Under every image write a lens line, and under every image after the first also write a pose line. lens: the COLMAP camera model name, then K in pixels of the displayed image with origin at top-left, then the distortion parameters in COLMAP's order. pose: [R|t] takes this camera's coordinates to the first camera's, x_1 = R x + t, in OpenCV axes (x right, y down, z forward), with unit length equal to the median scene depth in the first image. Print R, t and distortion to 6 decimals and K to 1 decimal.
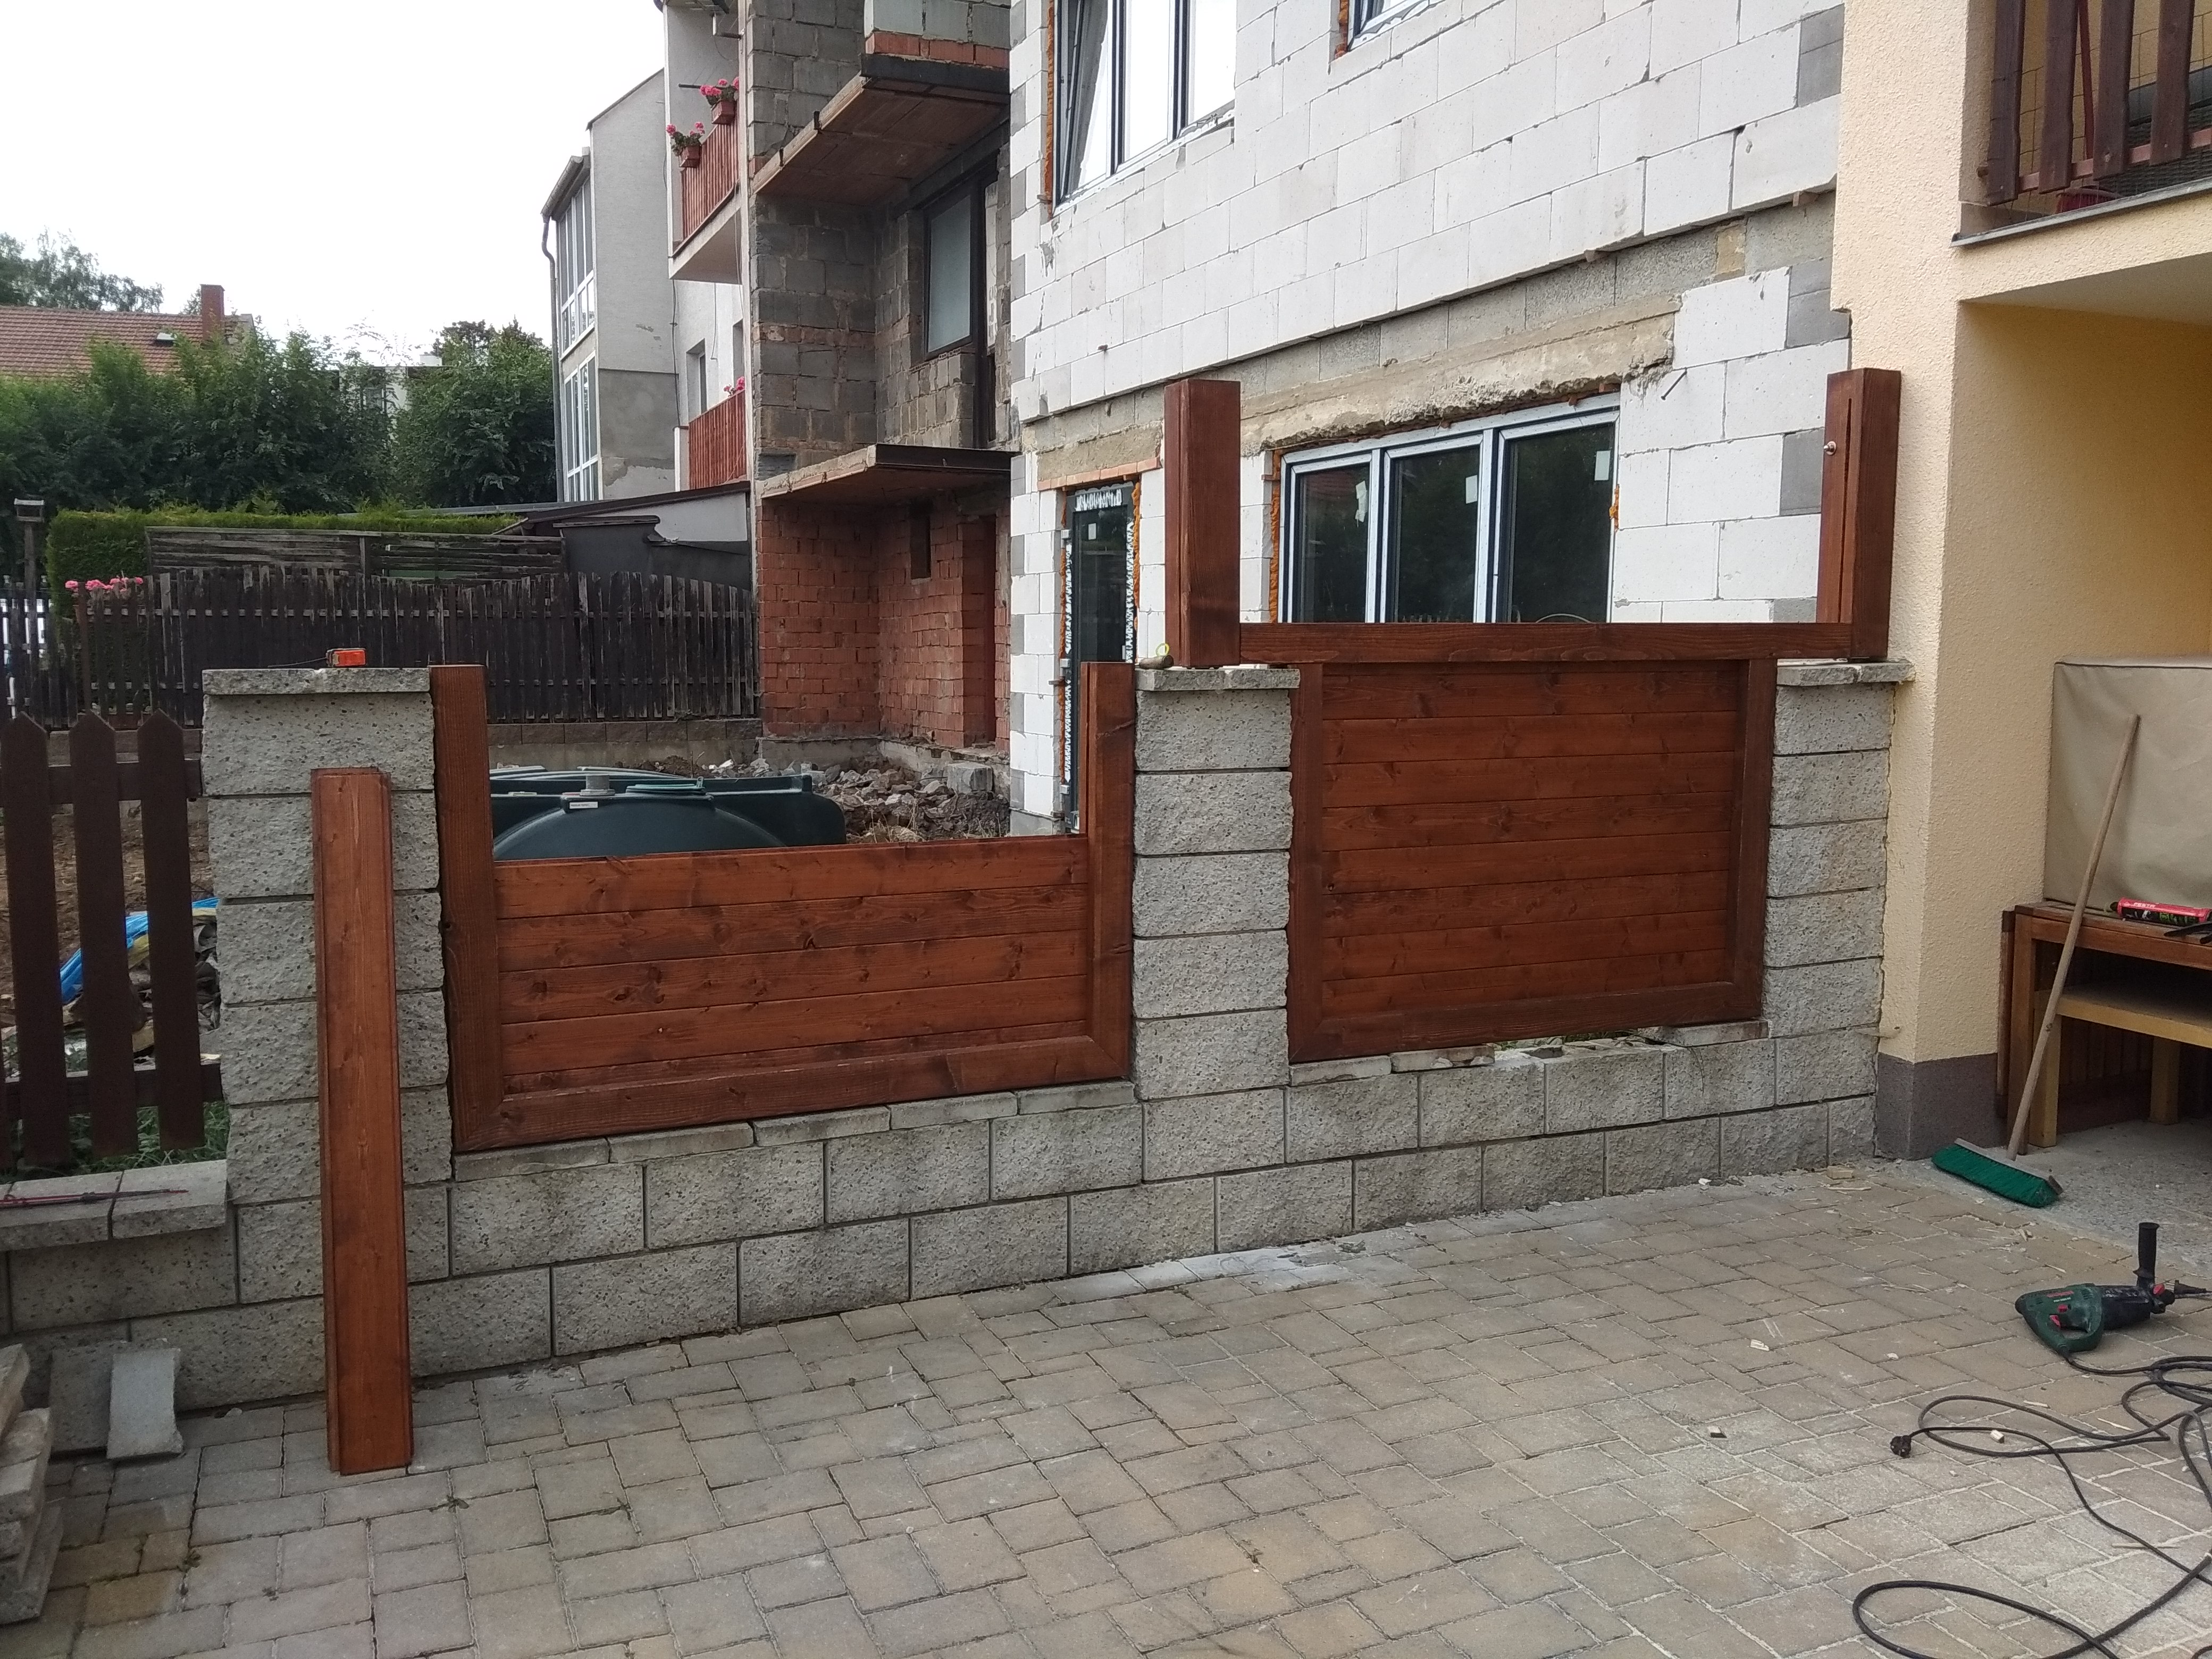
lens RADIAL K [[1794.8, 0, 1109.4], [0, 1794.8, 849.0], [0, 0, 1]] dist [0.100918, -0.186176]
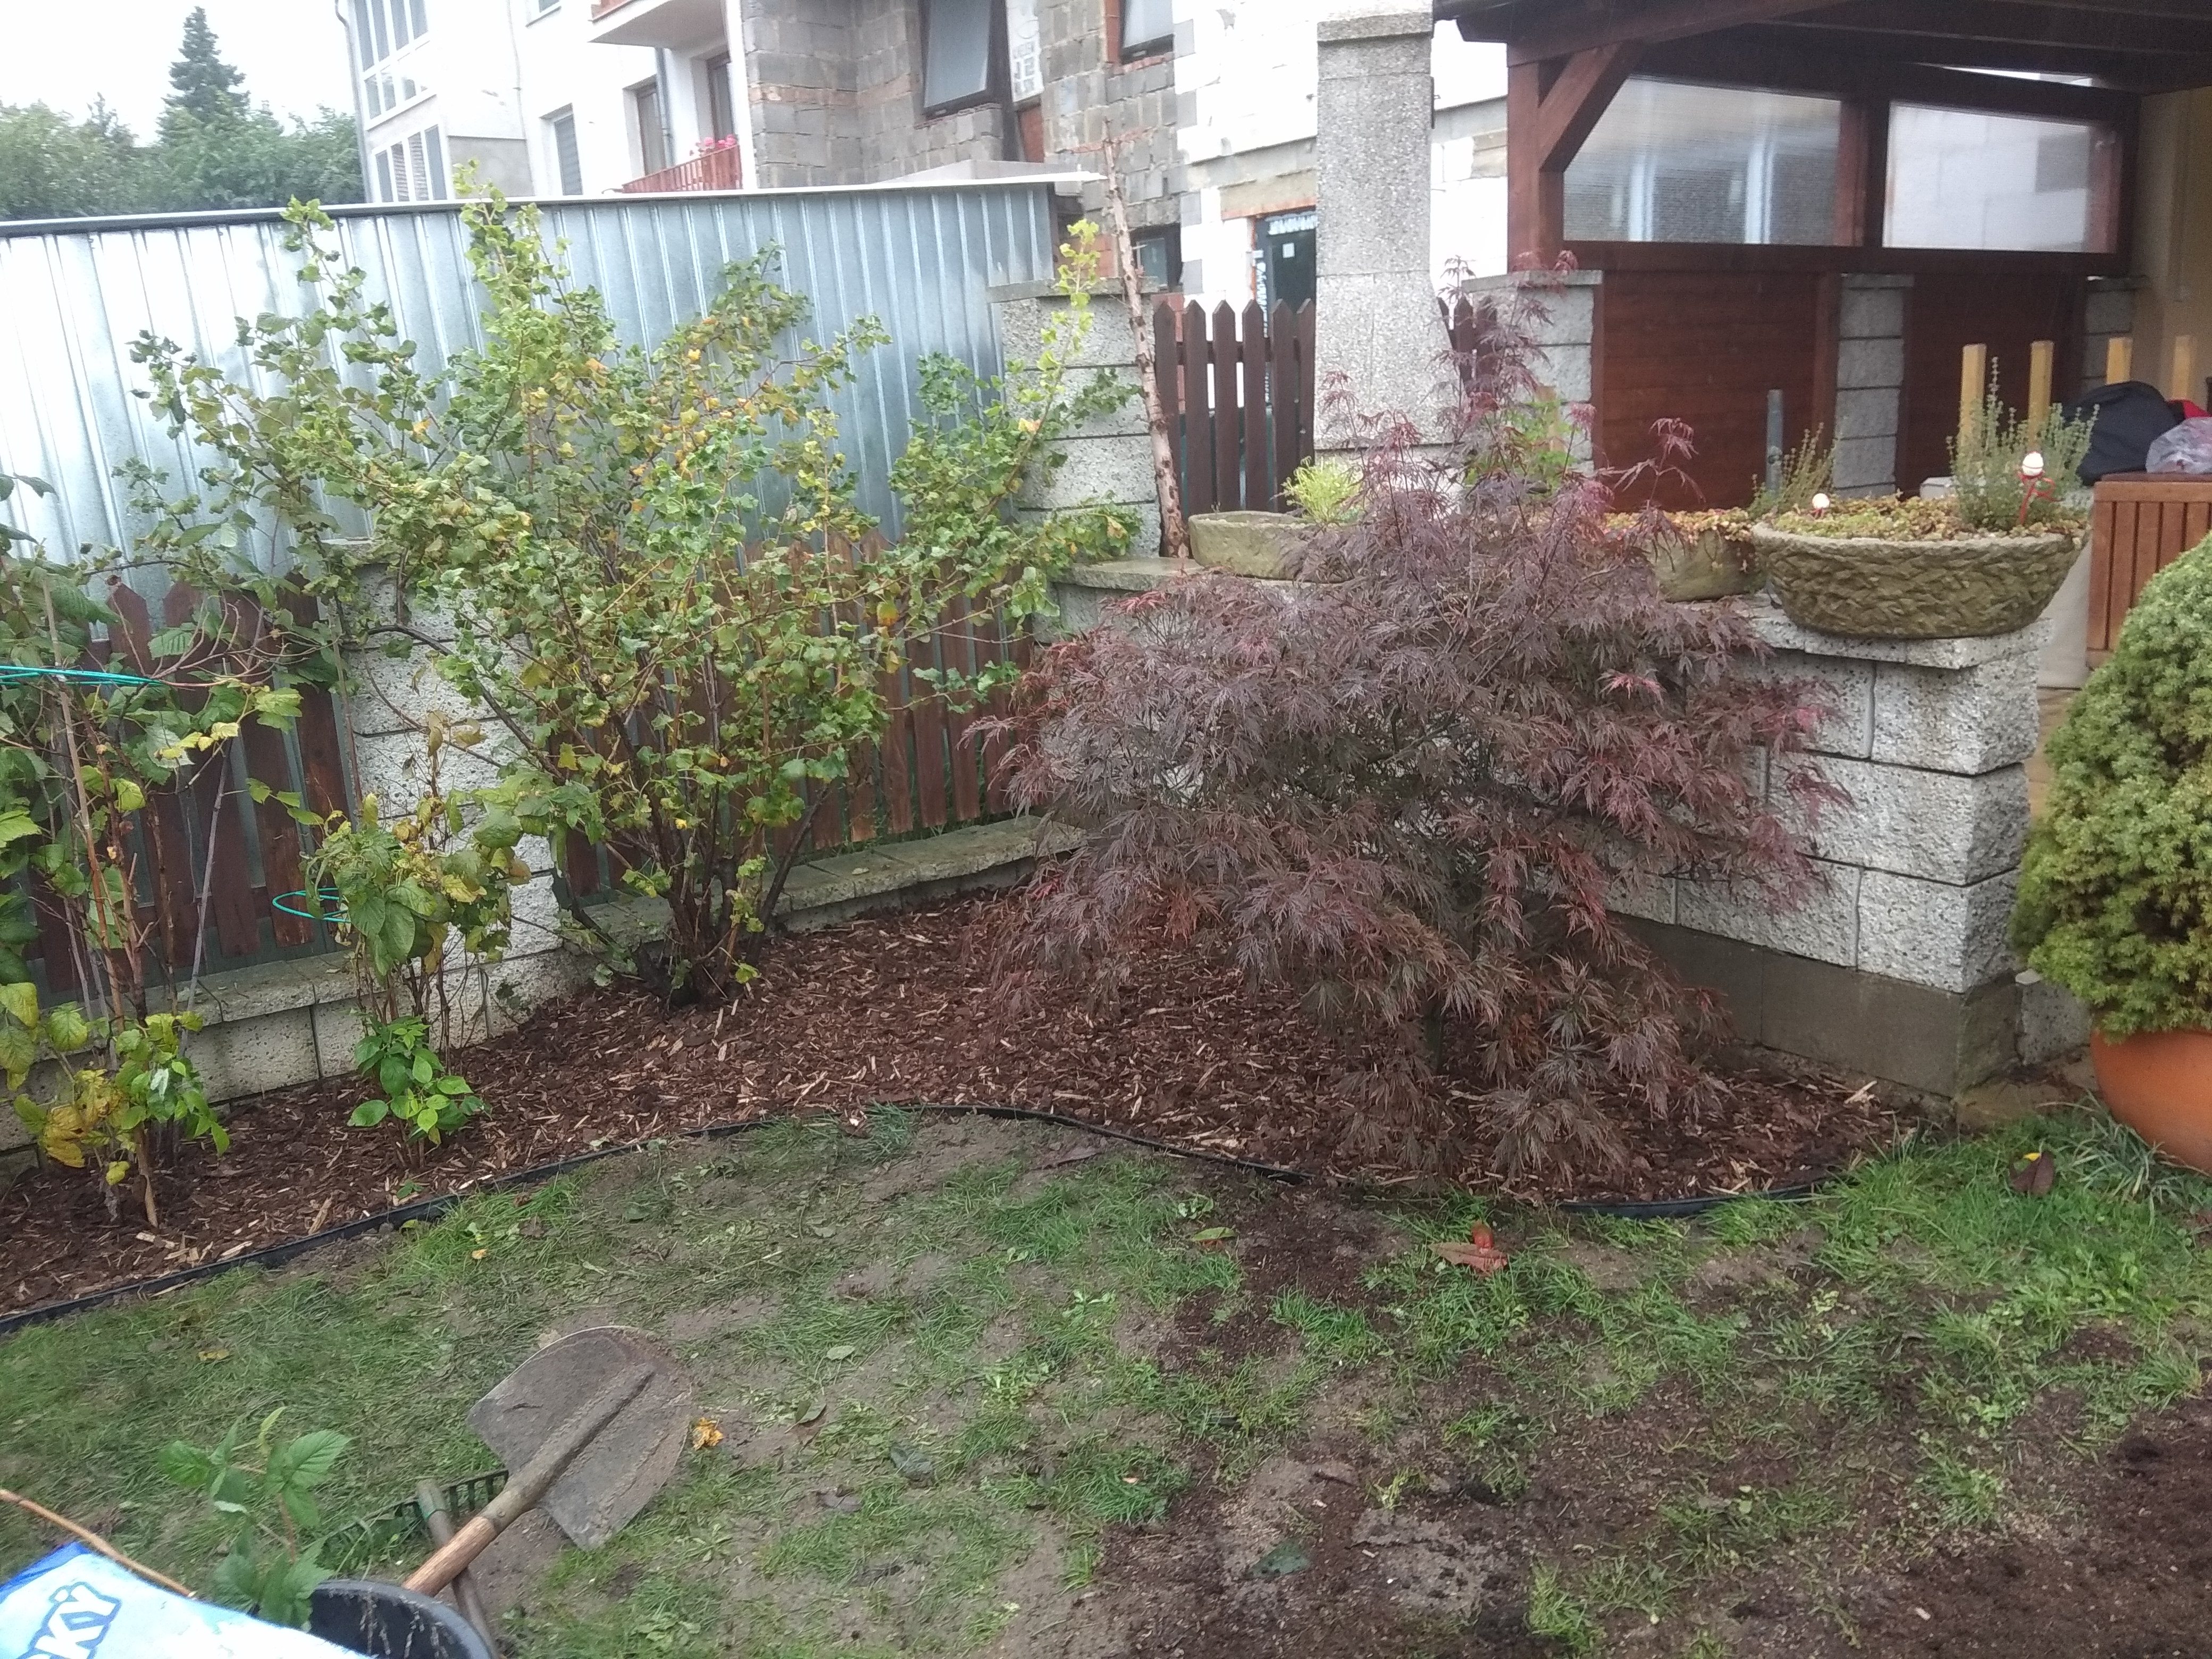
lens RADIAL K [[1820.7, 0, 1104.0], [0, 1820.7, 819.7], [0, 0, 1]] dist [0.057254, -0.093009]
pose [[0.975451, -0.090898, 0.200579, -0.900172], [0.070778, 0.991918, 0.105308, 0.150340], [-0.208530, -0.088527, 0.974001, -0.497909]]
